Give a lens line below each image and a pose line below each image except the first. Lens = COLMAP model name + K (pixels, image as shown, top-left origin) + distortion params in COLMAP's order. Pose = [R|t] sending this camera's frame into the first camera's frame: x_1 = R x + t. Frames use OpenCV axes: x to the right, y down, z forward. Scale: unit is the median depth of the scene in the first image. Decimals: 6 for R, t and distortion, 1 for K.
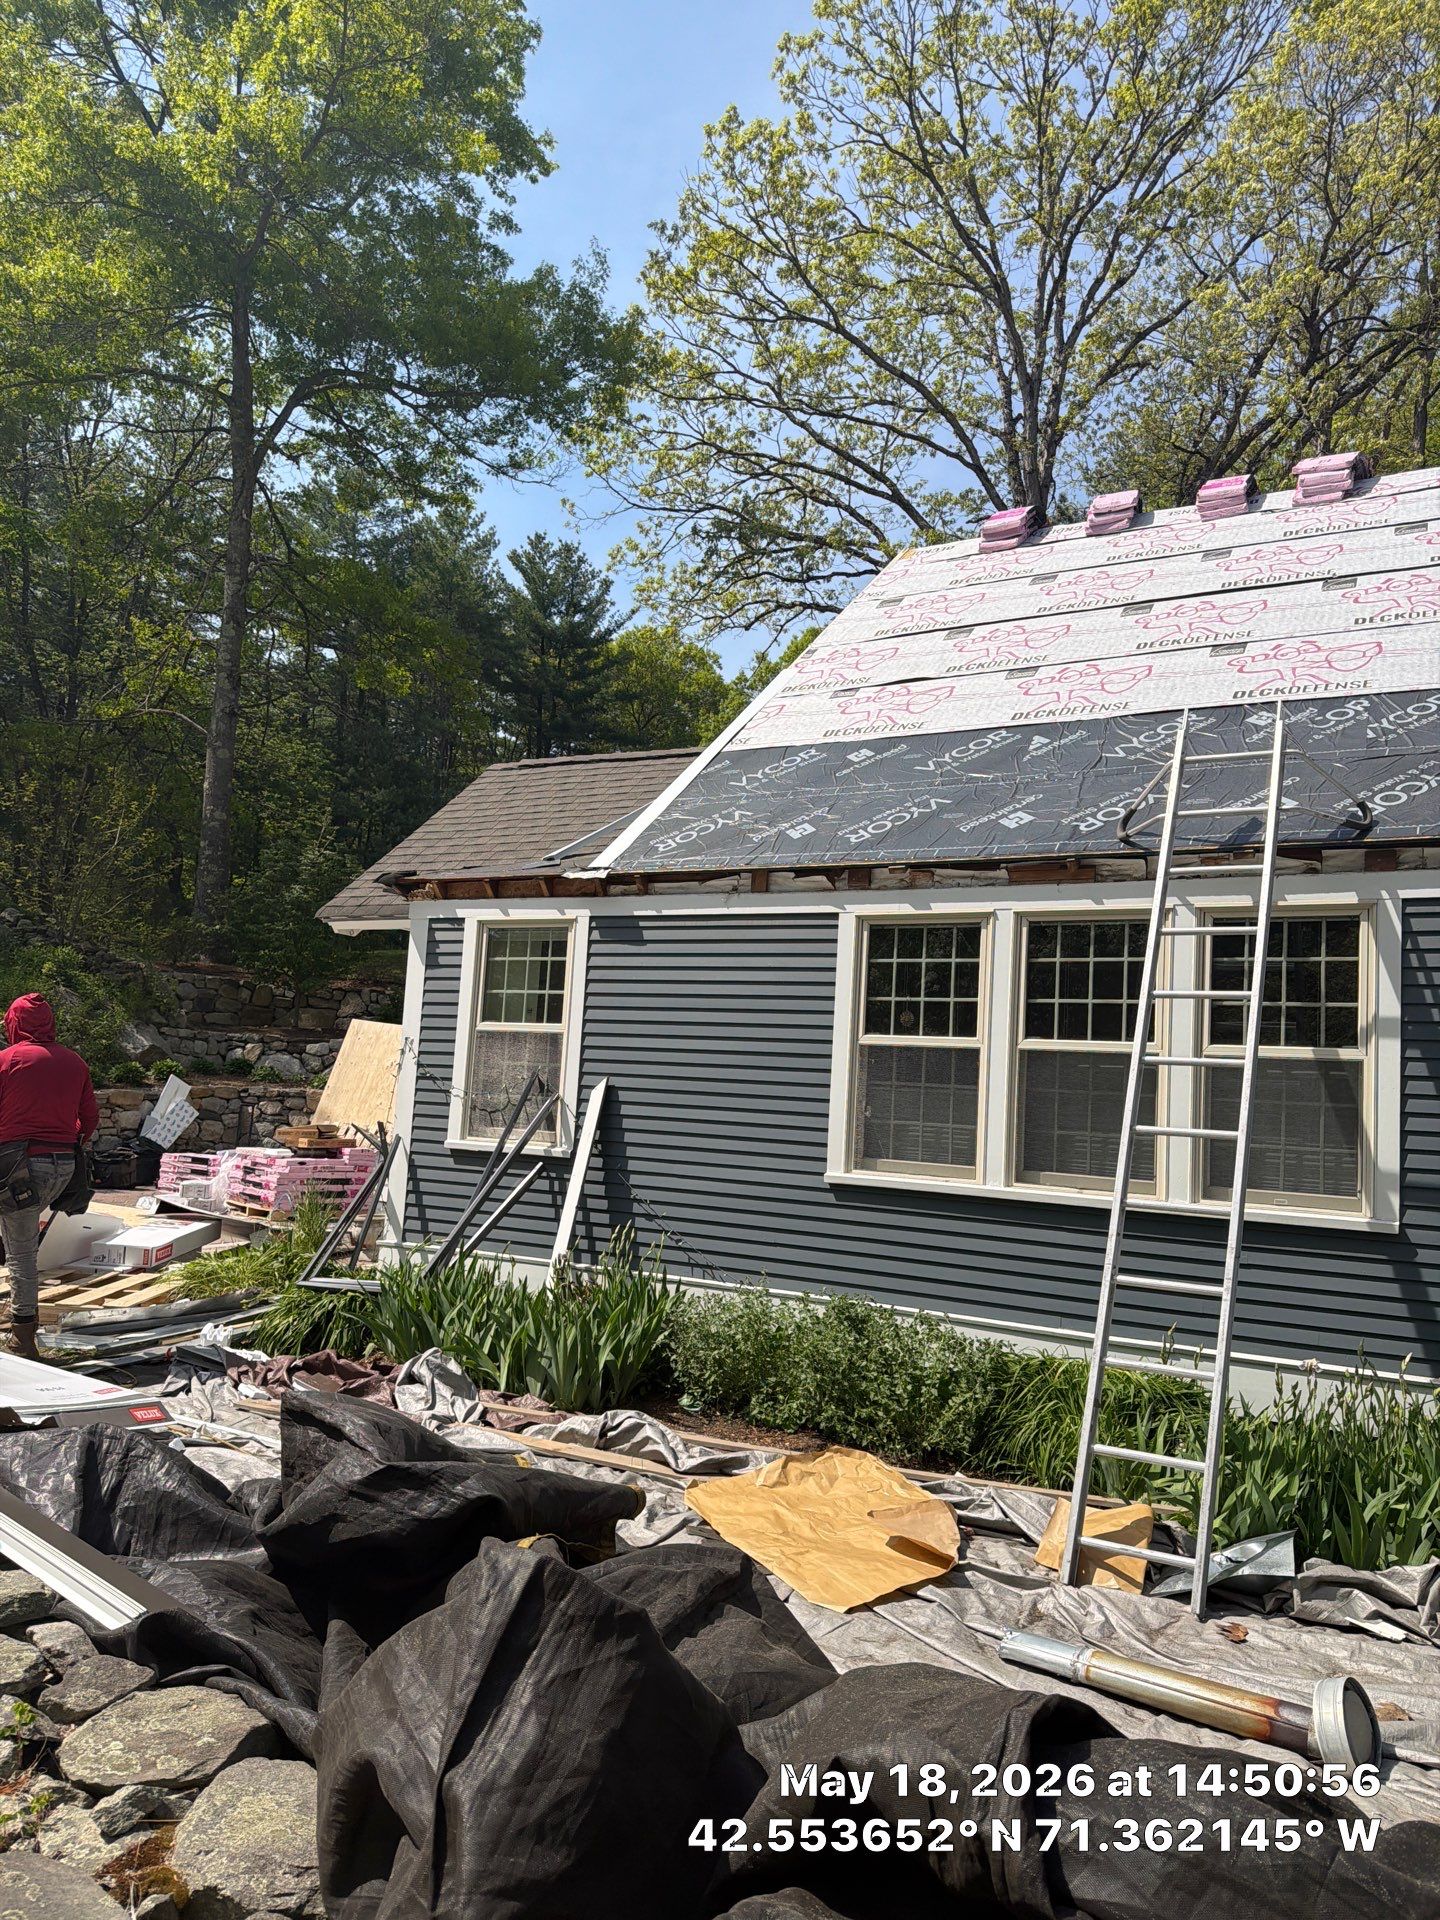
lens RADIAL K [[1367.7, 0, 720.0], [0, 1367.7, 960.0], [0, 0, 1]] dist [-0.007036, -0.003506]
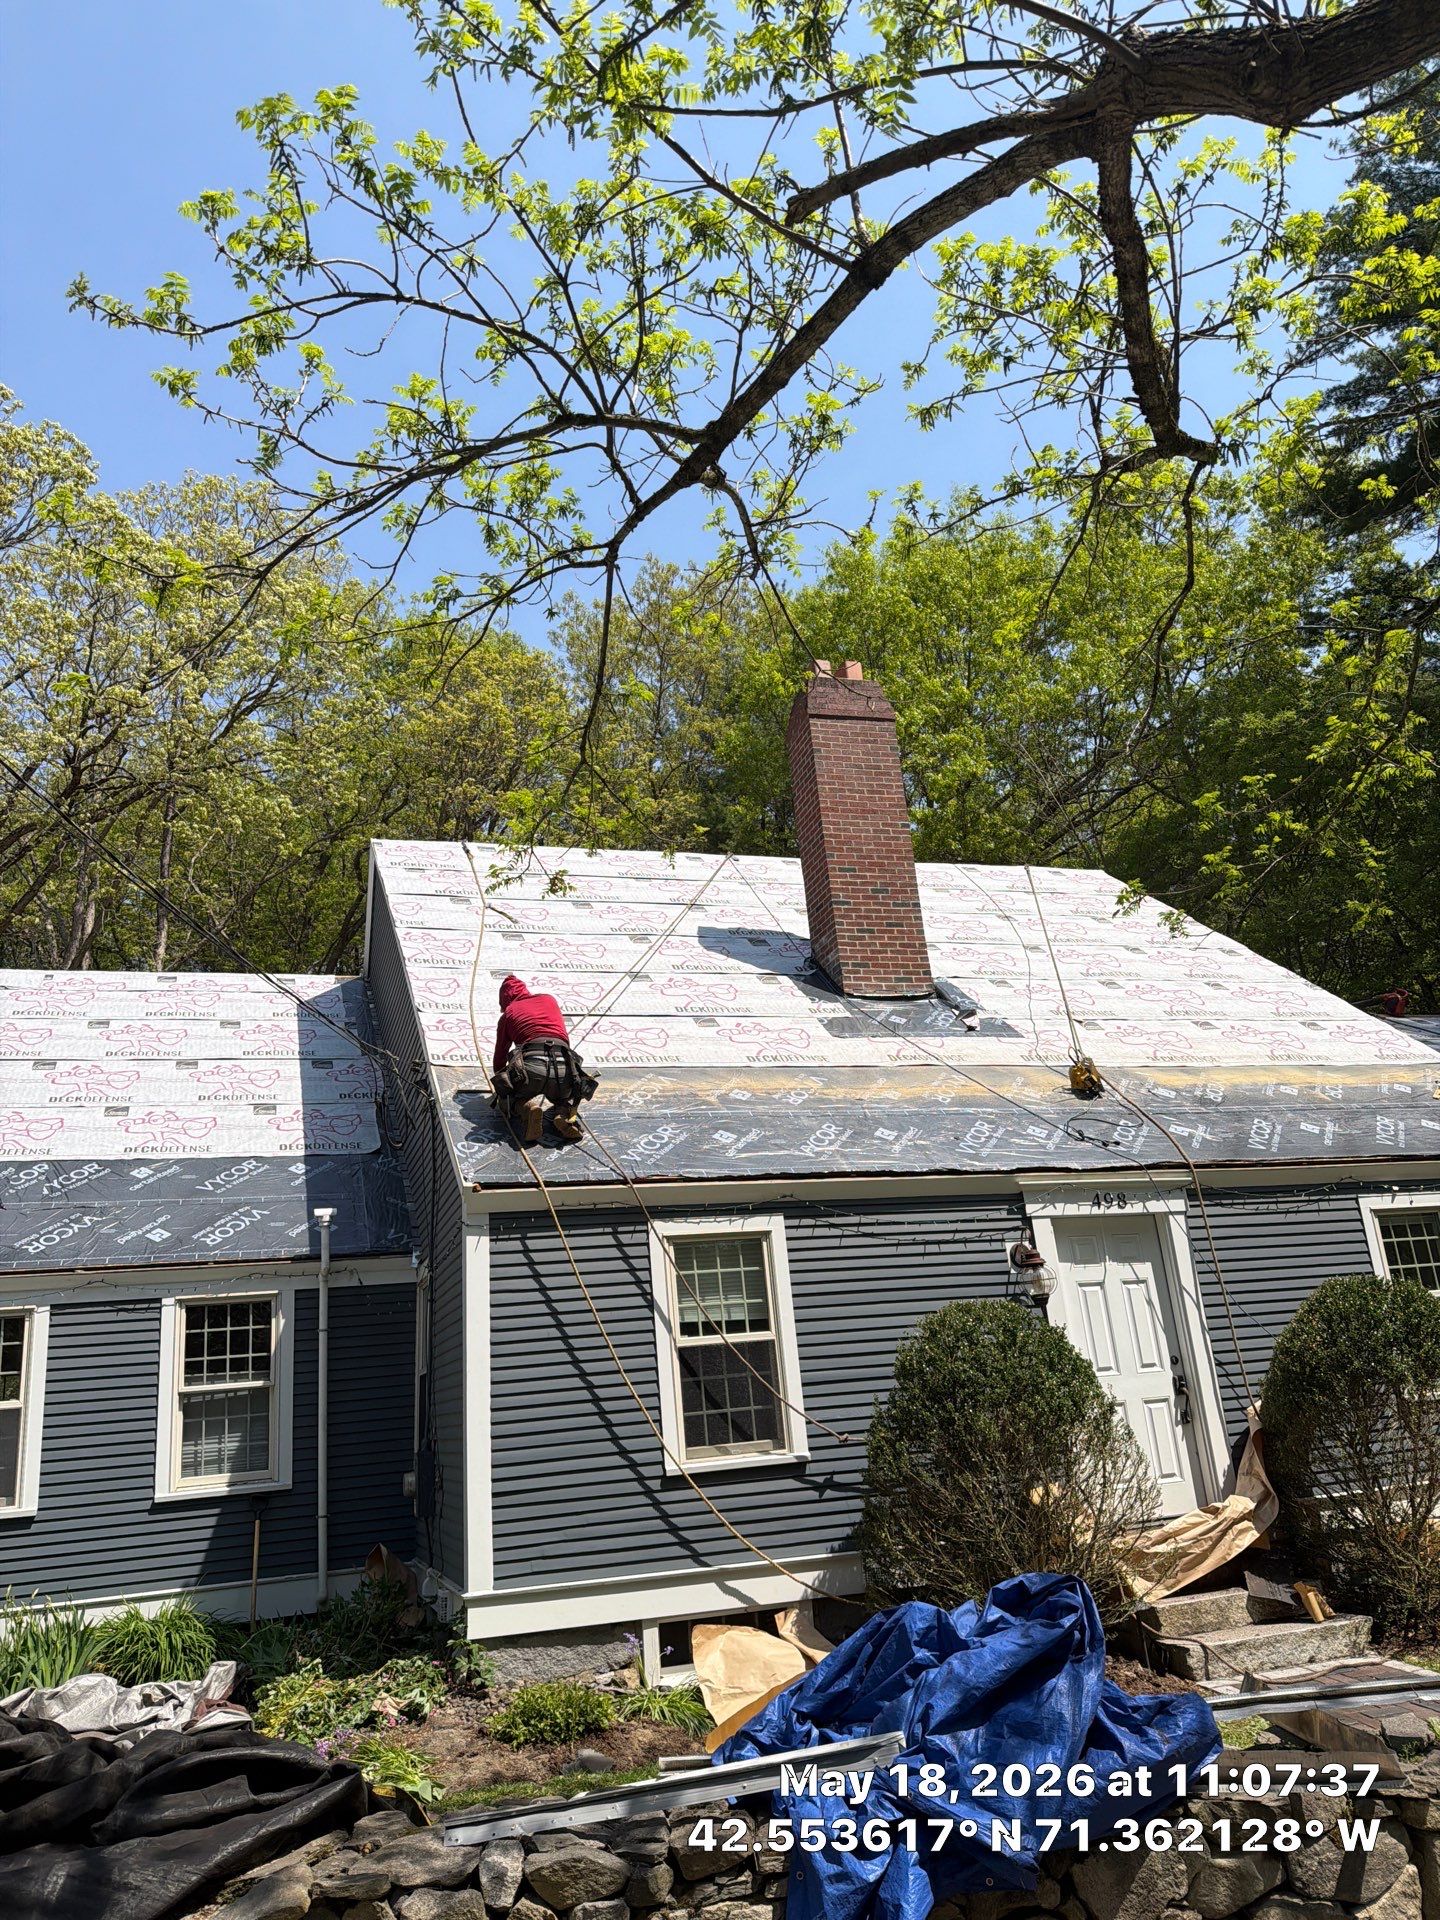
lens RADIAL K [[1350.7, 0, 702.2], [0, 1350.7, 965.2], [0, 0, 1]] dist [0.069283, -0.085248]
pose [[0.676732, 0.111565, 0.727727, -0.144009], [0.037693, 0.981905, -0.185583, -0.067419], [-0.735264, 0.153020, 0.660282, -0.476465]]
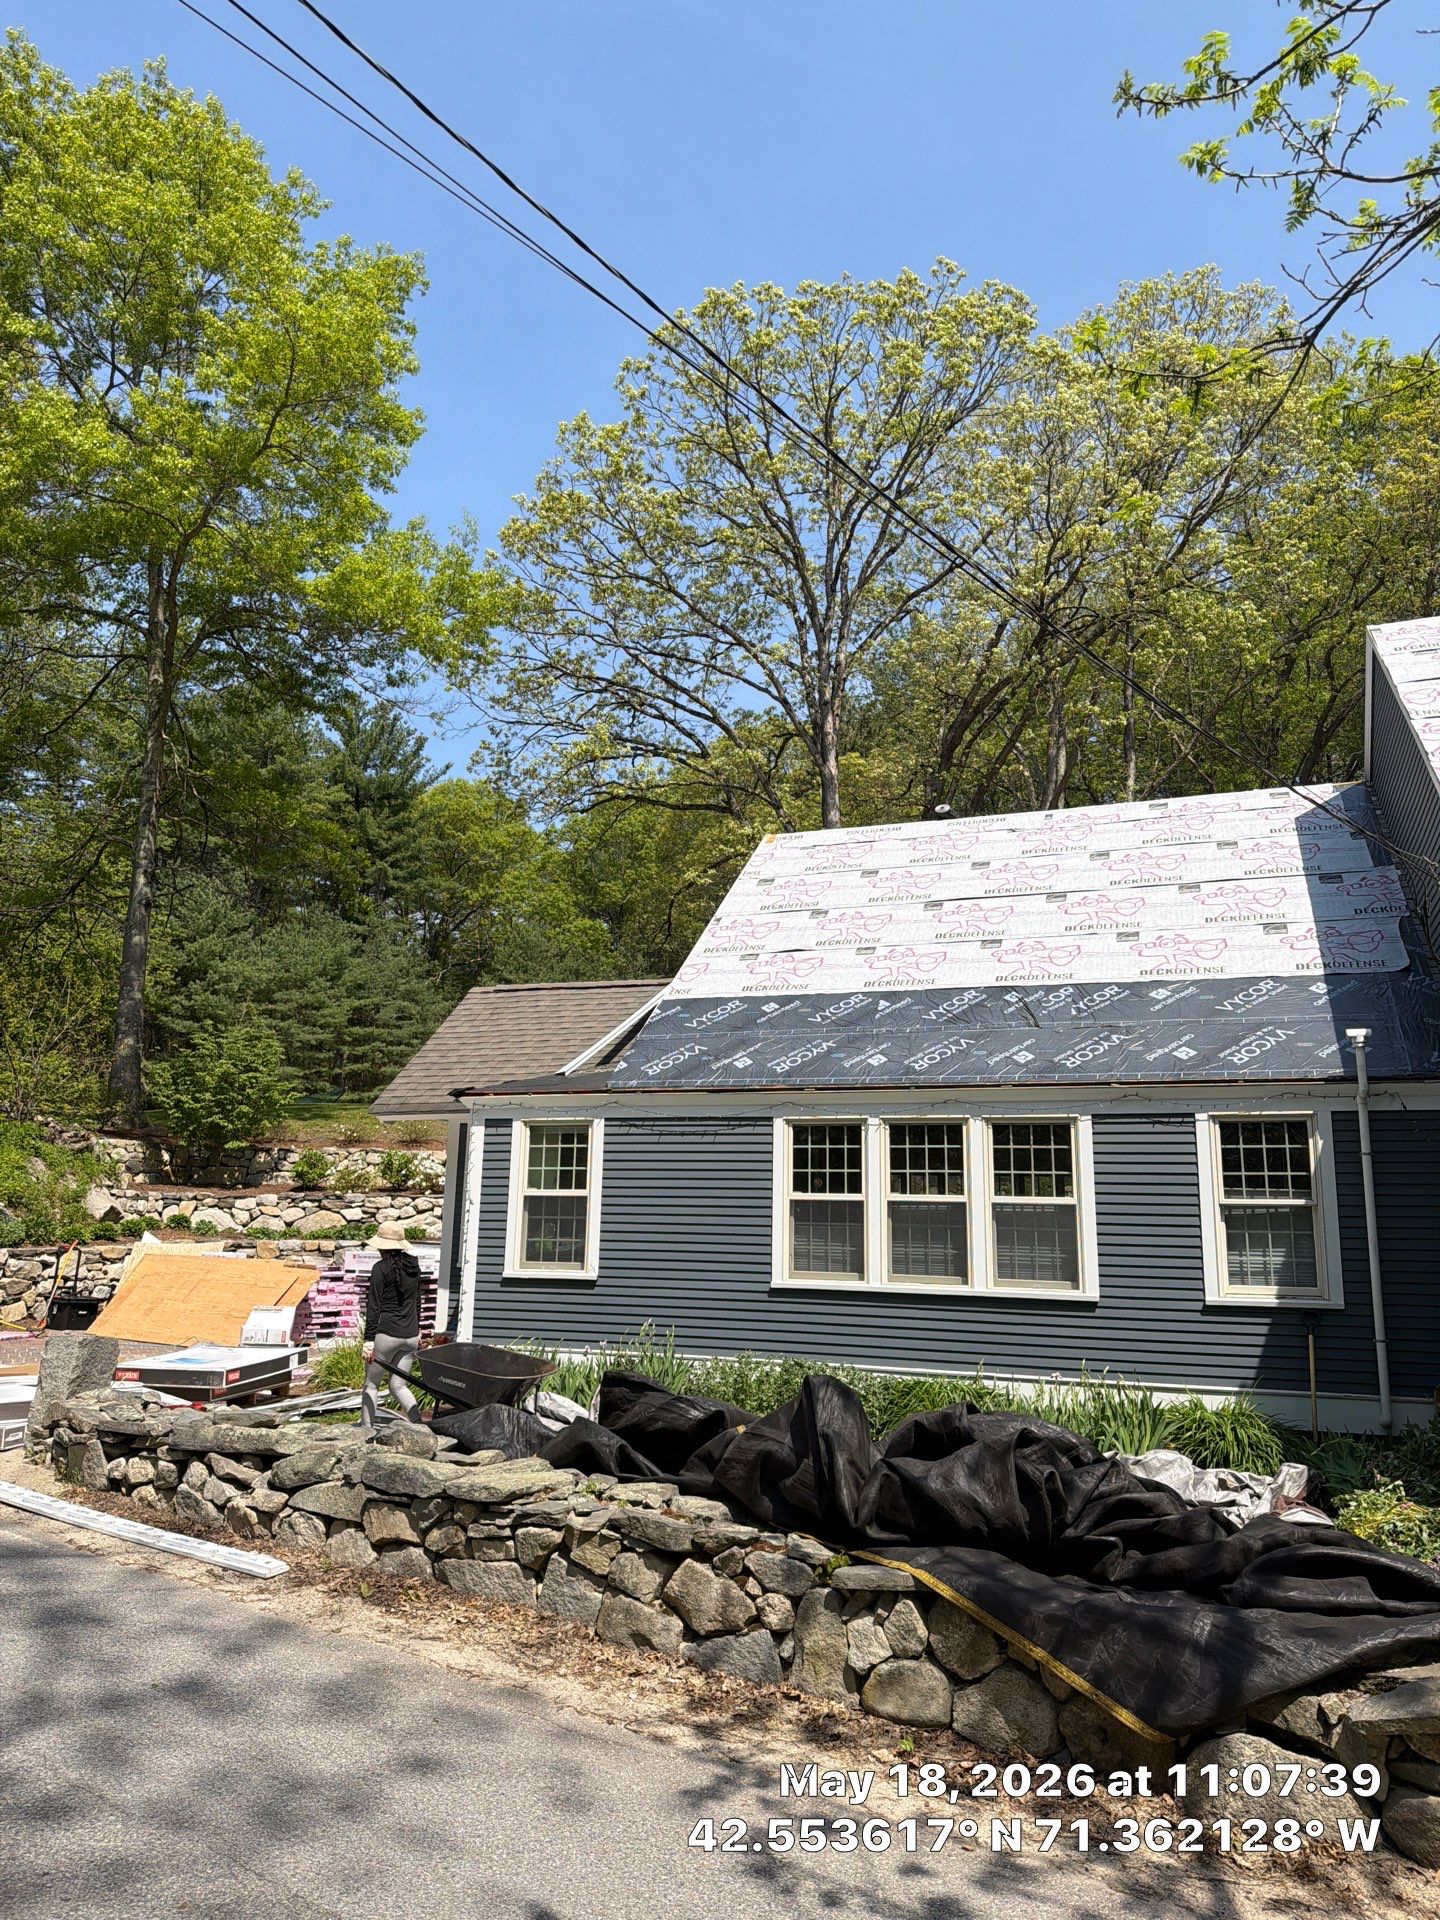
lens RADIAL K [[1350.7, 0, 702.2], [0, 1350.7, 965.2], [0, 0, 1]] dist [0.069283, -0.085248]
pose [[0.988996, -0.011734, 0.147476, -0.176622], [0.024097, 0.996314, -0.082324, -0.064146], [-0.145967, 0.084972, 0.985634, -0.455970]]
